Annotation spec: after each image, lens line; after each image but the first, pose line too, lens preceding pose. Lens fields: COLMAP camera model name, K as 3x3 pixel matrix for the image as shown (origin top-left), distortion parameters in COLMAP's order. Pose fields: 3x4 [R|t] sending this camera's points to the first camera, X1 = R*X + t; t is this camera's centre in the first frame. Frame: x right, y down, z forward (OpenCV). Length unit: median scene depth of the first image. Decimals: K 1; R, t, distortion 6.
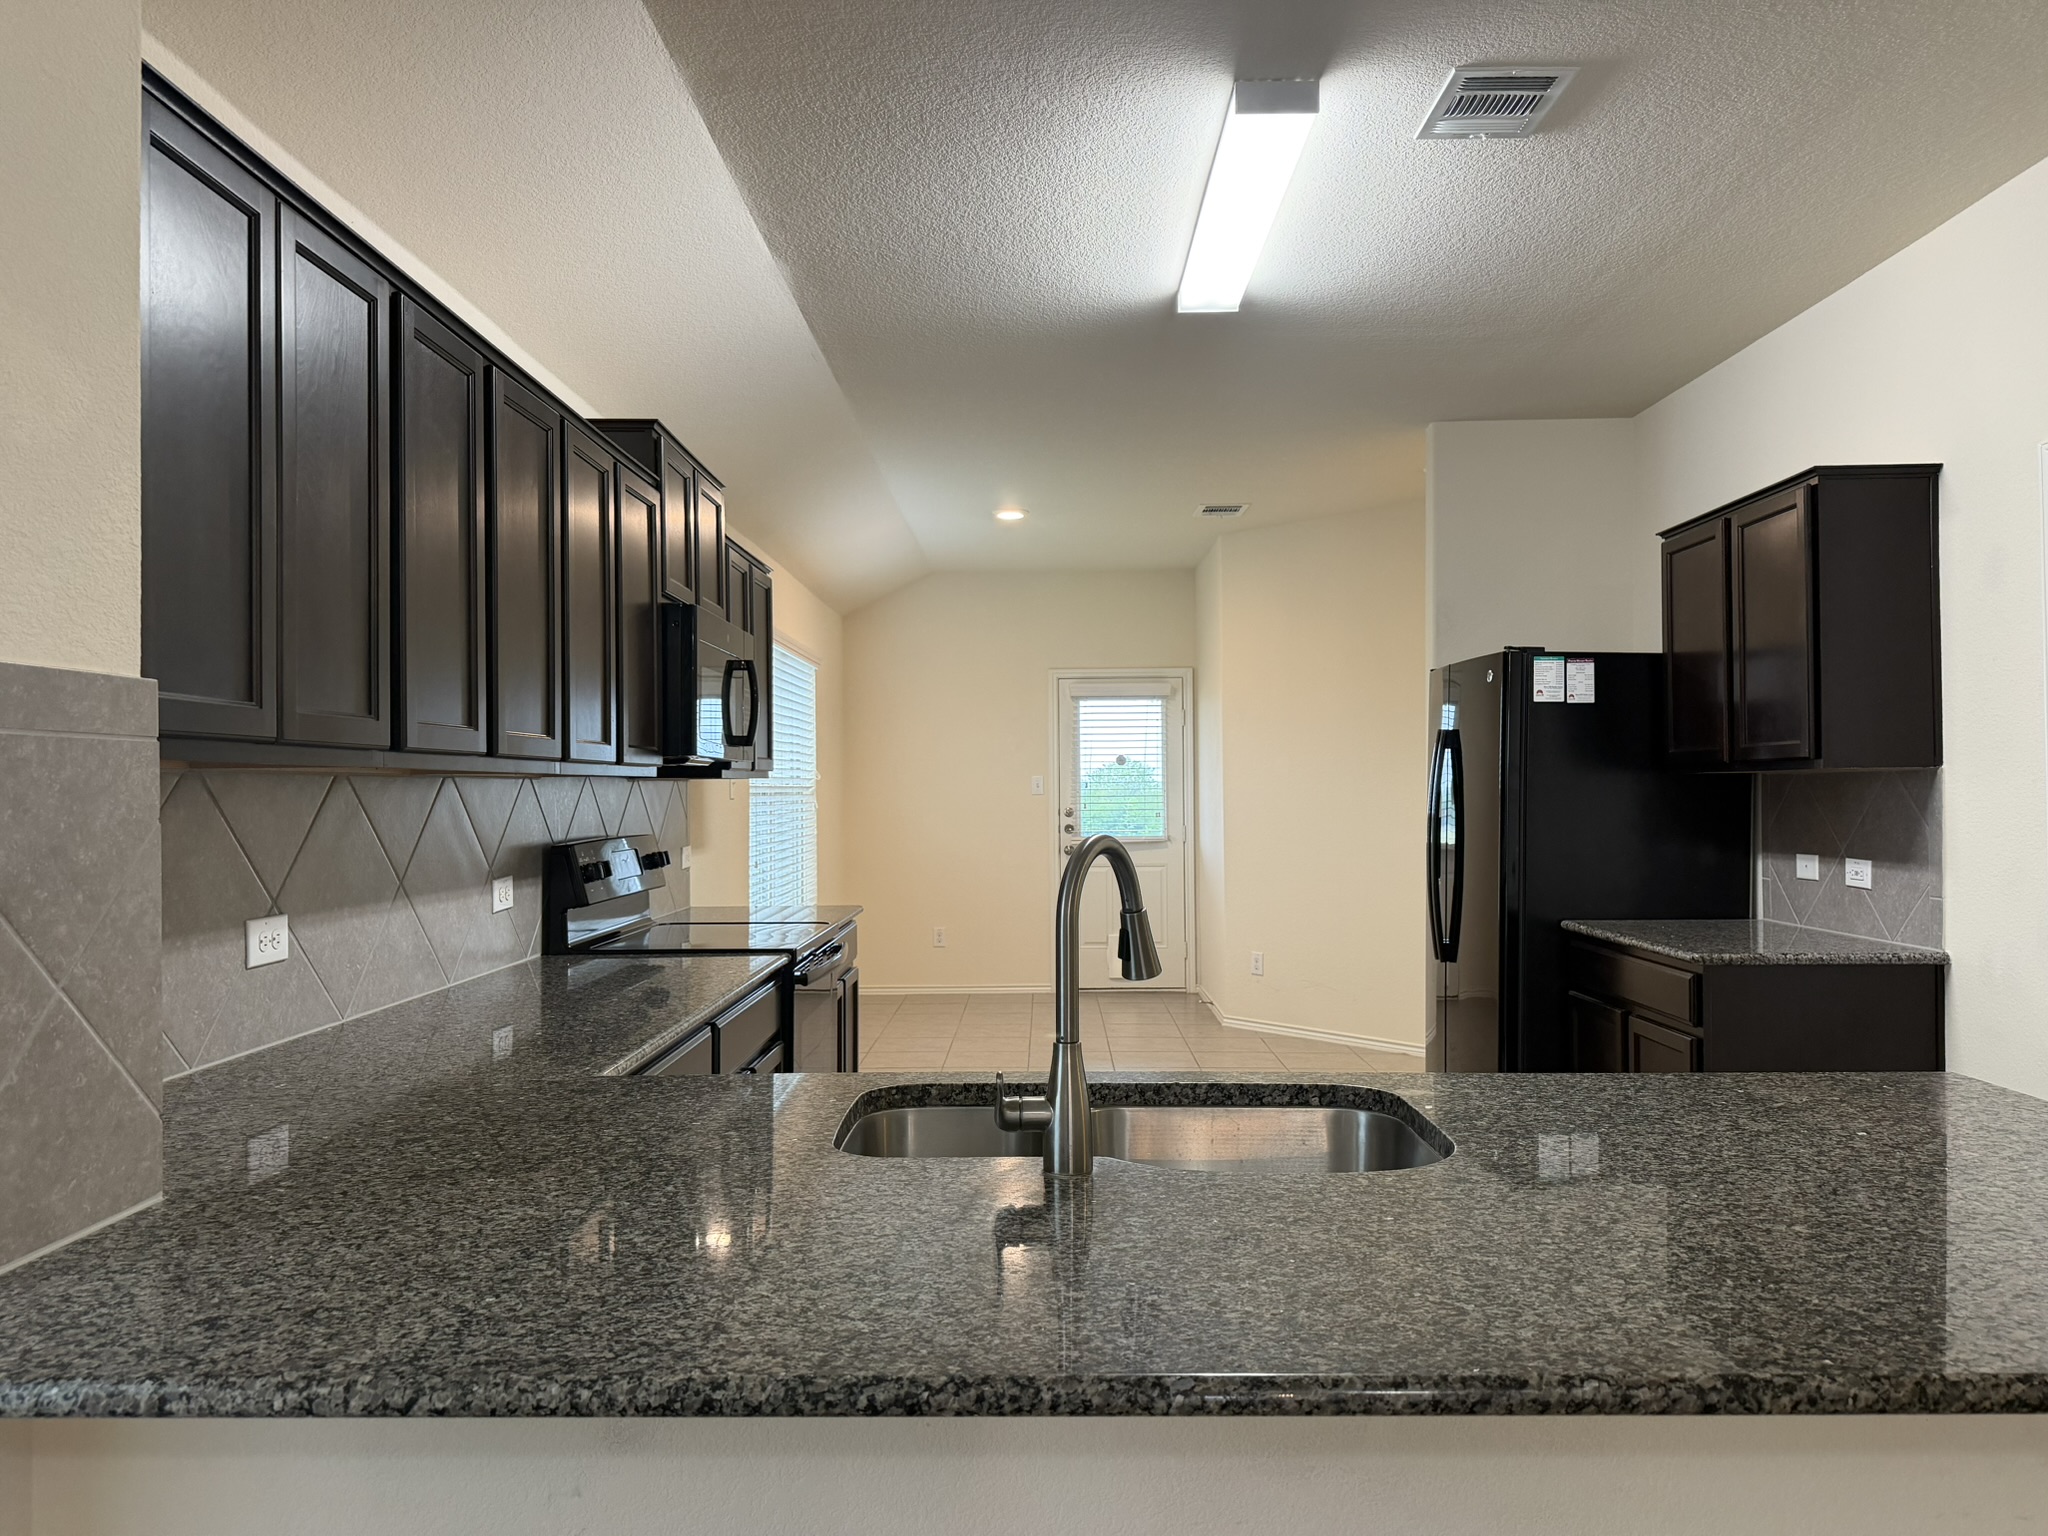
lens RADIAL K [[1433.7, 0, 1014.7], [0, 1433.7, 773.2], [0, 0, 1]] dist [0.046264, -0.055823]
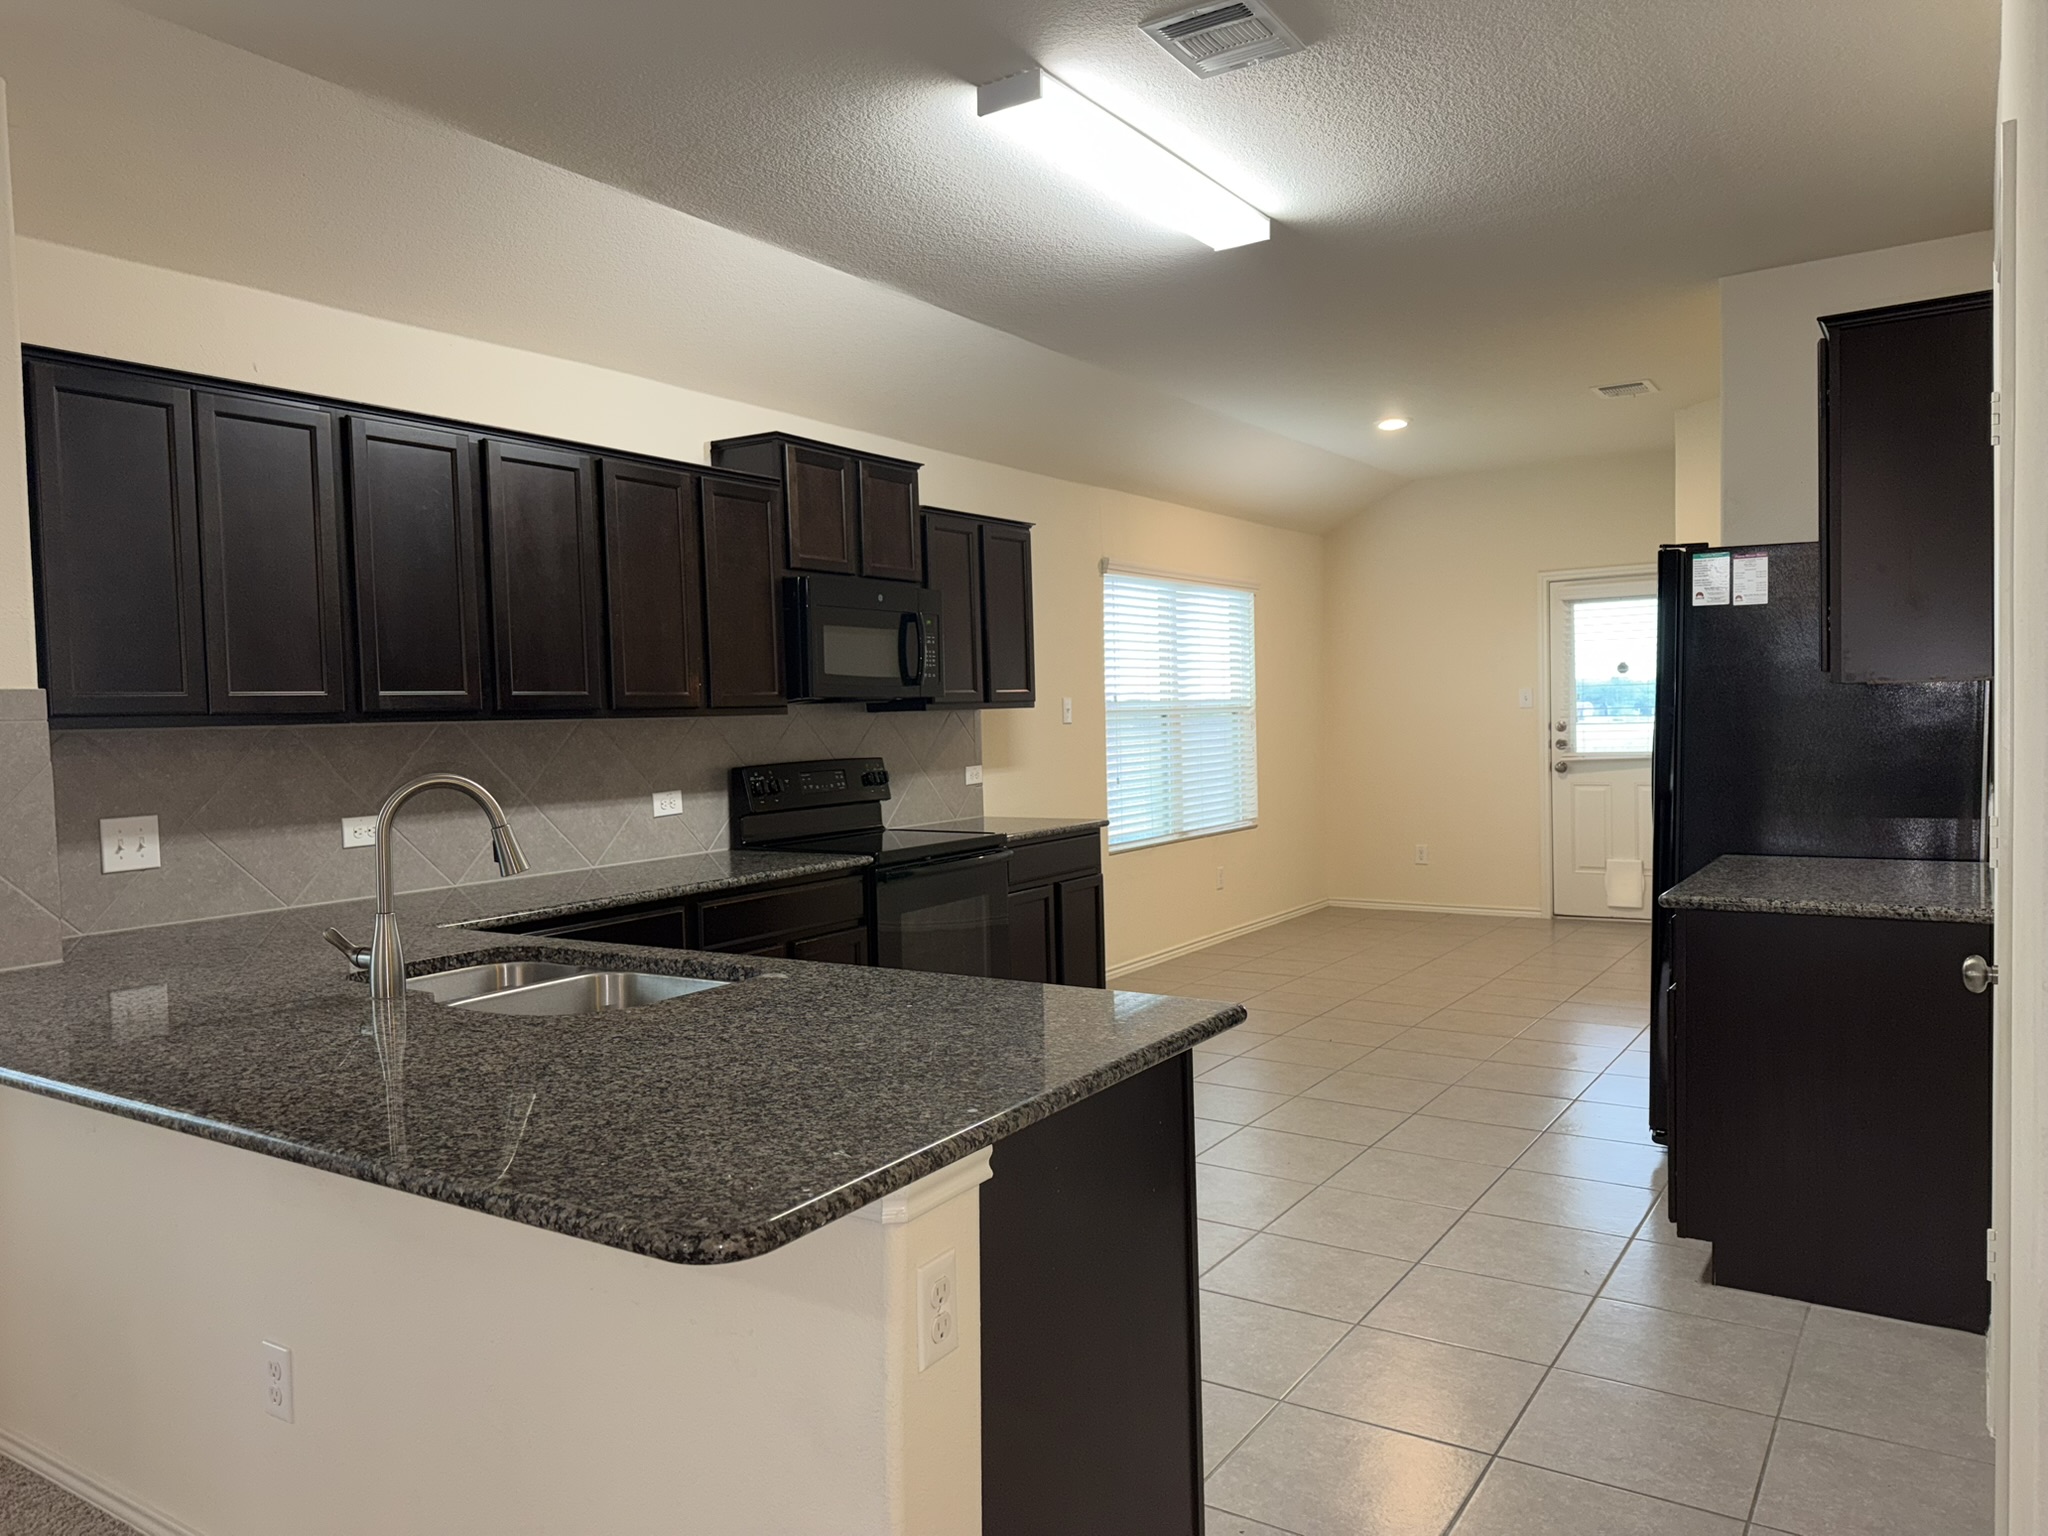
lens RADIAL K [[1433.7, 0, 980.2], [0, 1433.7, 774.3], [0, 0, 1]] dist [0.046264, -0.055823]
pose [[0.840764, 0.007121, -0.541356, 0.473682], [0.027335, 0.998080, 0.055582, -0.008313], [0.540712, -0.061530, 0.838955, 0.023185]]
